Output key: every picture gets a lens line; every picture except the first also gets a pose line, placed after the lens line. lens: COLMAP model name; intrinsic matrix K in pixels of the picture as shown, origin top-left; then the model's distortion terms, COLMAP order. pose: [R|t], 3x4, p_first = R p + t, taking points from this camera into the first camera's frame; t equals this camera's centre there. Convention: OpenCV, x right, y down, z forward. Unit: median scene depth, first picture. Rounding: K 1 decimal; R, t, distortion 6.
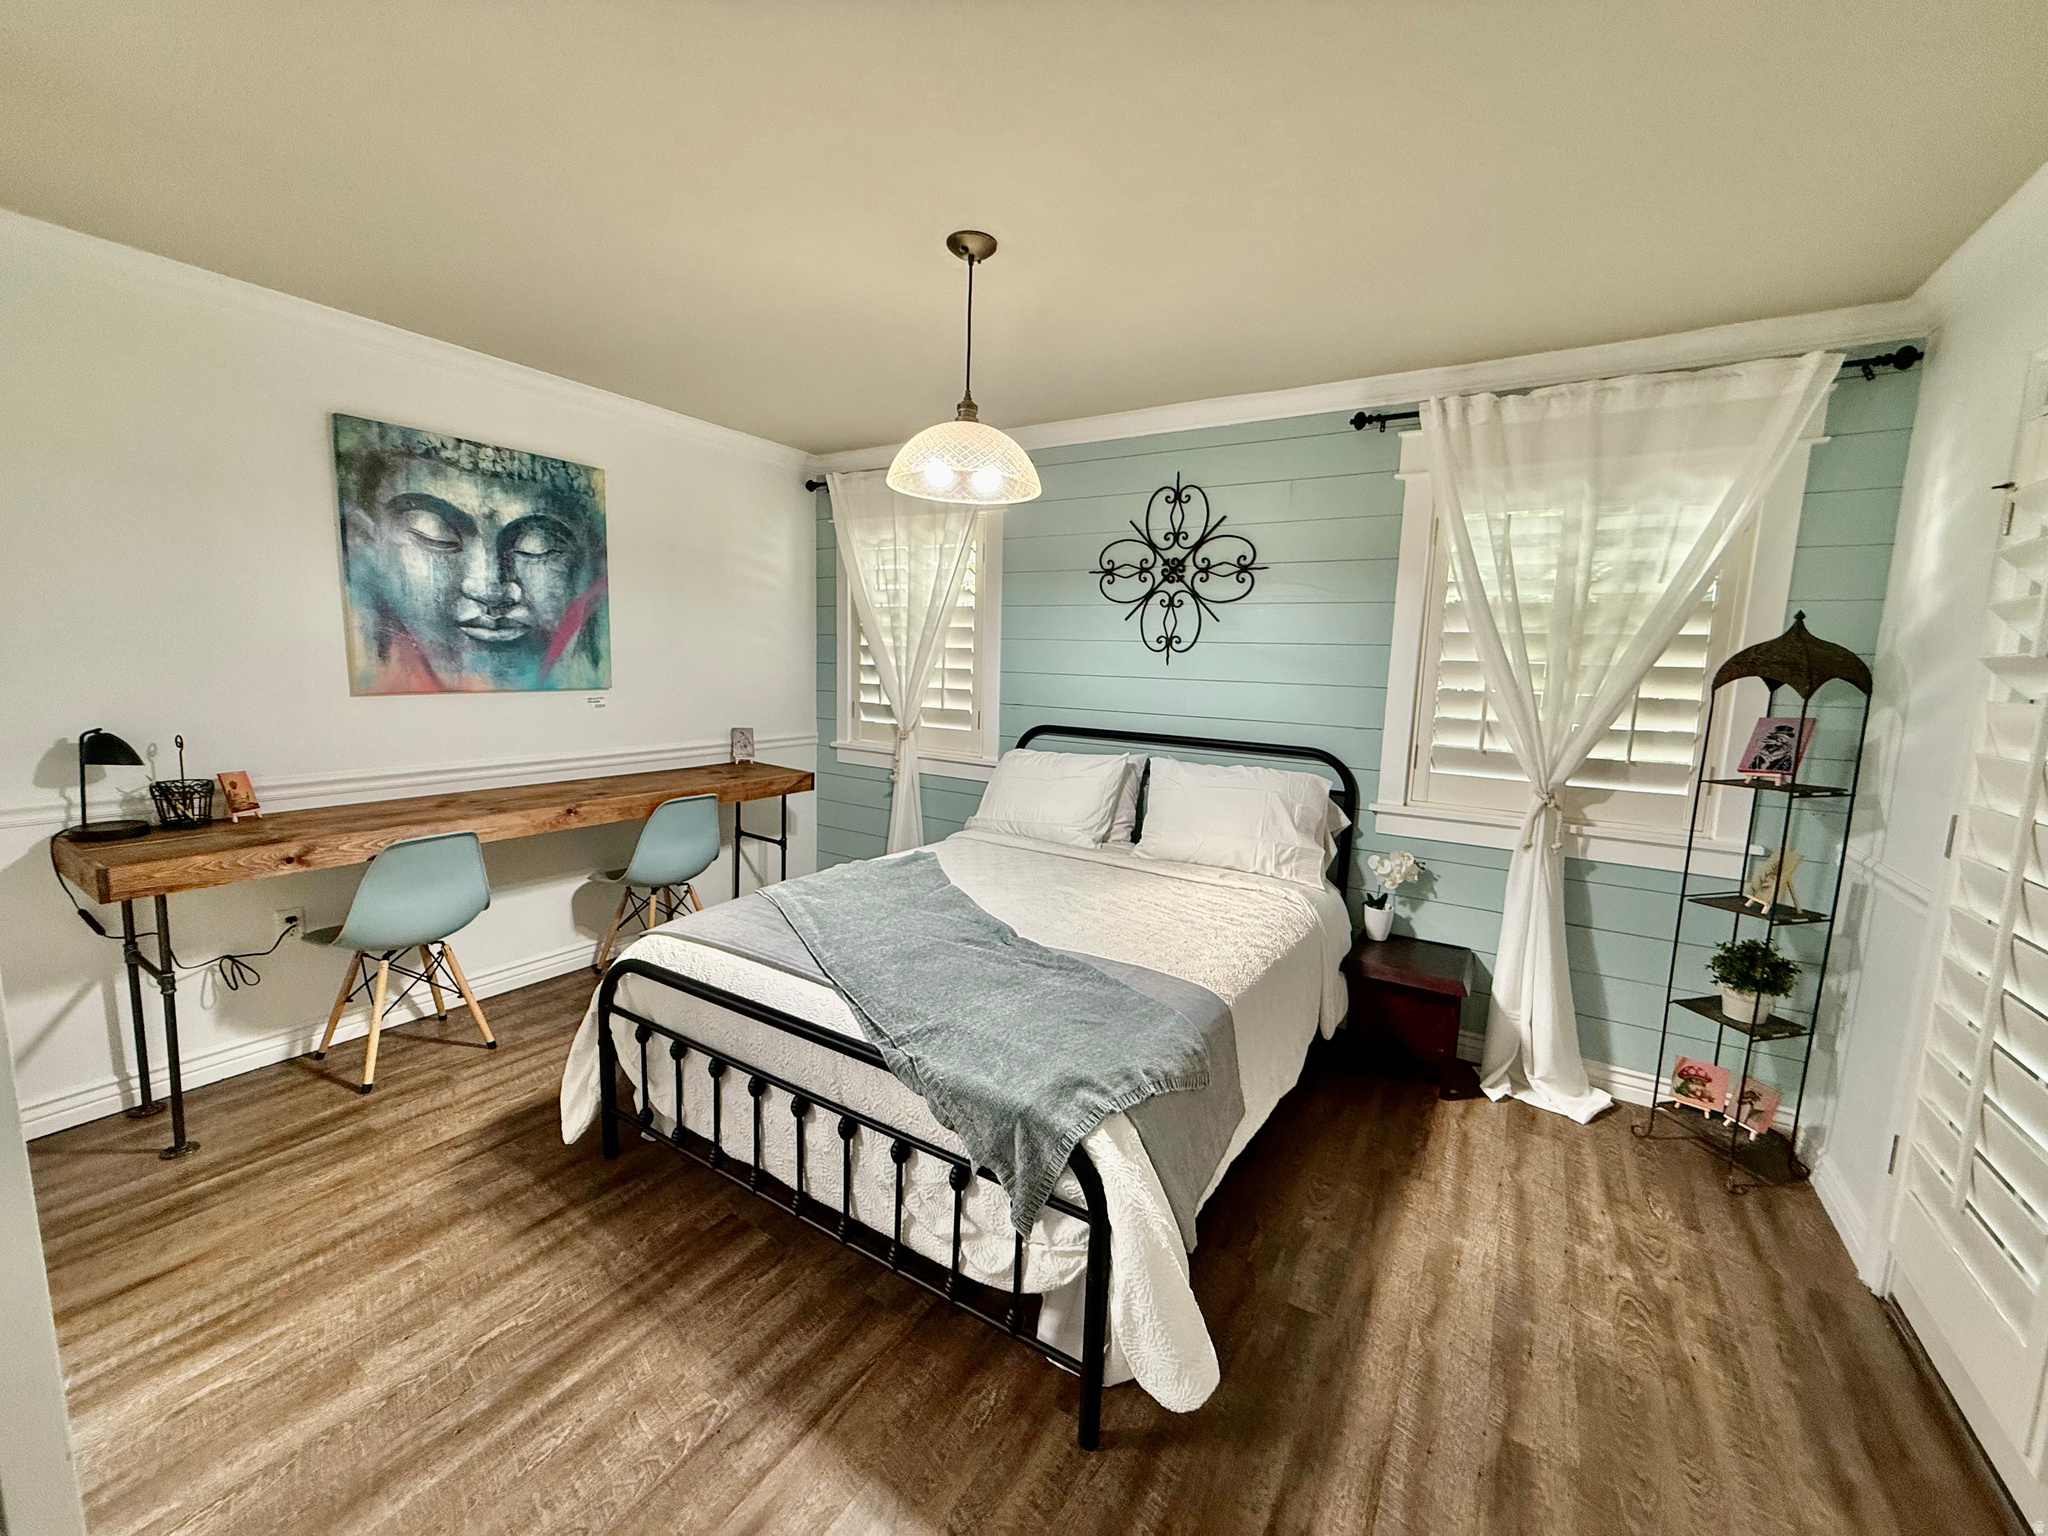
lens RADIAL K [[814.9, 0, 1015.4], [0, 814.9, 768.0], [0, 0, 1]] dist [-0.001235, -0.000141]
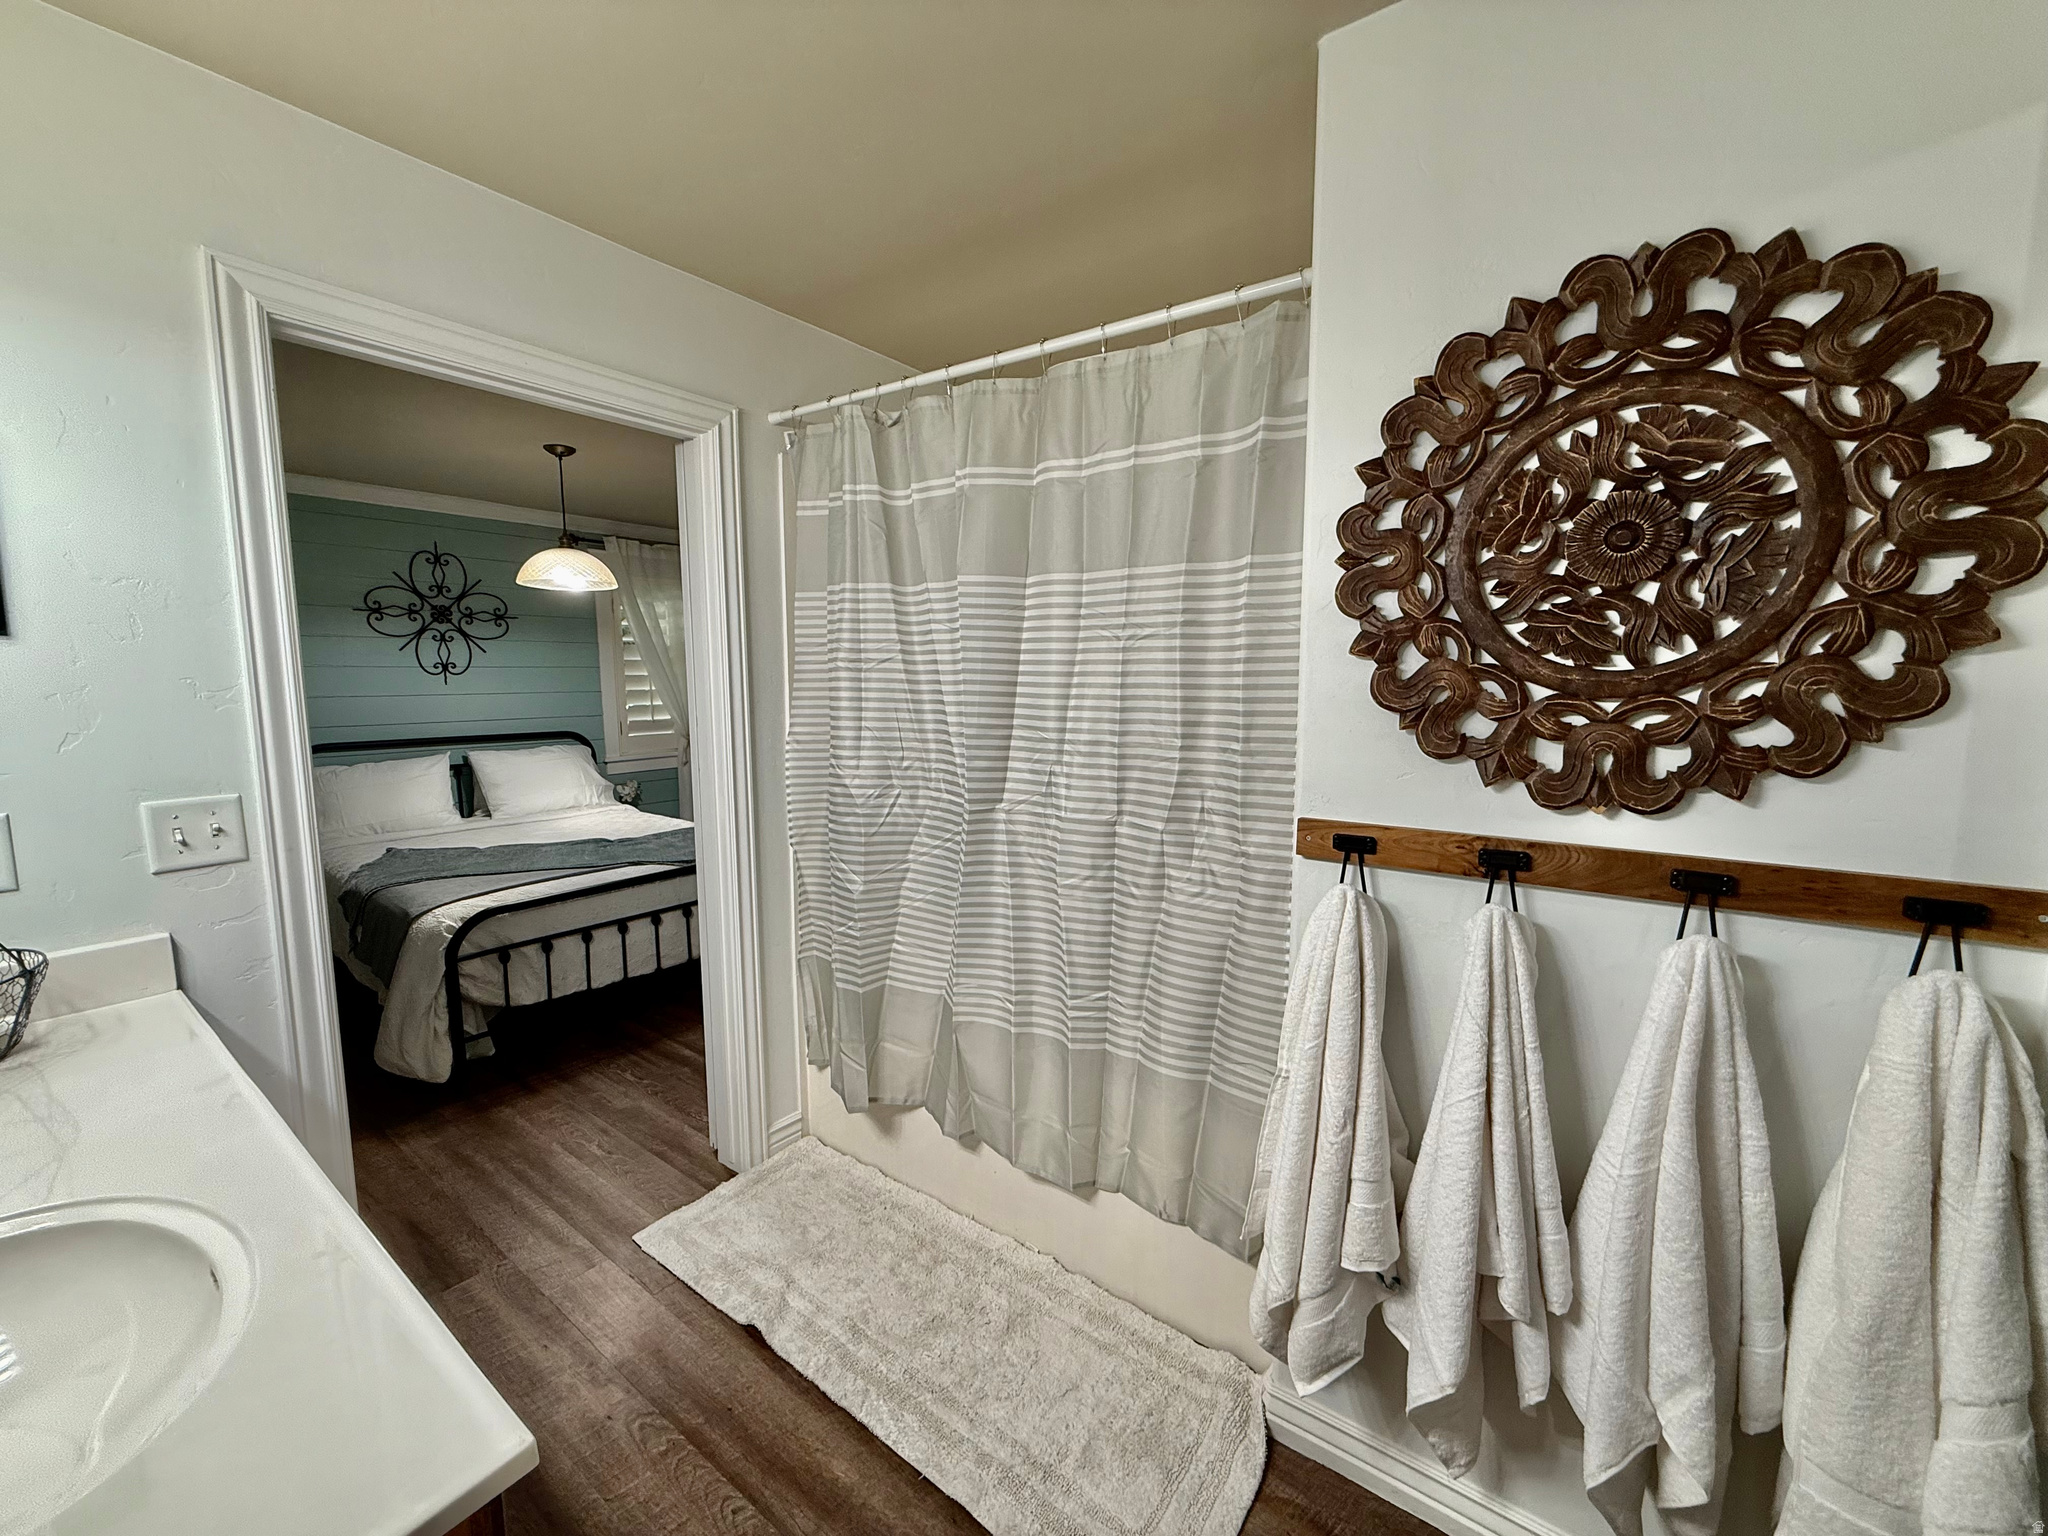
lens RADIAL K [[814.9, 0, 1015.4], [0, 814.9, 768.0], [0, 0, 1]] dist [-0.001235, -0.000141]
pose [[0.087200, -0.142655, 0.985924, -1.183360], [0.142853, 0.981256, 0.129345, -0.035541], [-0.985895, 0.129564, 0.105945, -0.044146]]
